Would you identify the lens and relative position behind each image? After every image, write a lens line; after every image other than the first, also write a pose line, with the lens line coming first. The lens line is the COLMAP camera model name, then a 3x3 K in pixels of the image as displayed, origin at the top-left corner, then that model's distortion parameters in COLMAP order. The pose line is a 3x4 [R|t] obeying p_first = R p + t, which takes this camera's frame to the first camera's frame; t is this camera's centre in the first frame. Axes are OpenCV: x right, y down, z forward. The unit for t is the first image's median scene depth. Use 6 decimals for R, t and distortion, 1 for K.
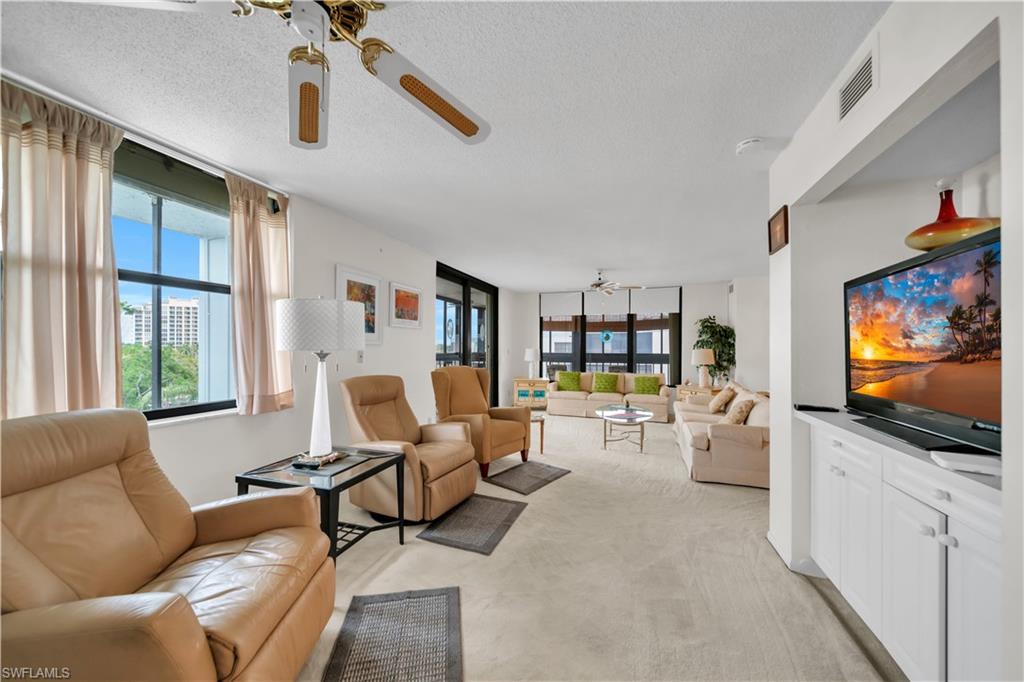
lens RADIAL K [[354.7, 0, 513.7], [0, 354.7, 346.1], [0, 0, 1]] dist [-0.000359, -0.000344]
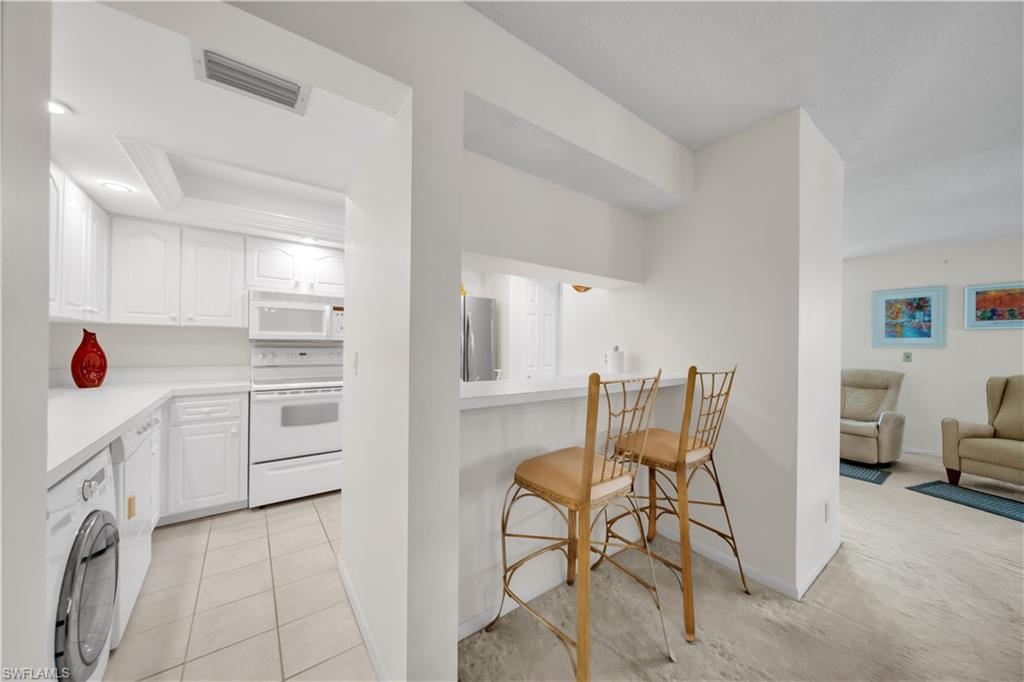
lens RADIAL K [[354.7, 0, 513.7], [0, 354.7, 346.1], [0, 0, 1]] dist [-0.000359, -0.000344]
pose [[-0.557286, -0.014753, -0.830190, 1.199007], [-0.014953, 0.999858, -0.007730, 0.018381], [0.830186, 0.008106, -0.557427, 0.474640]]
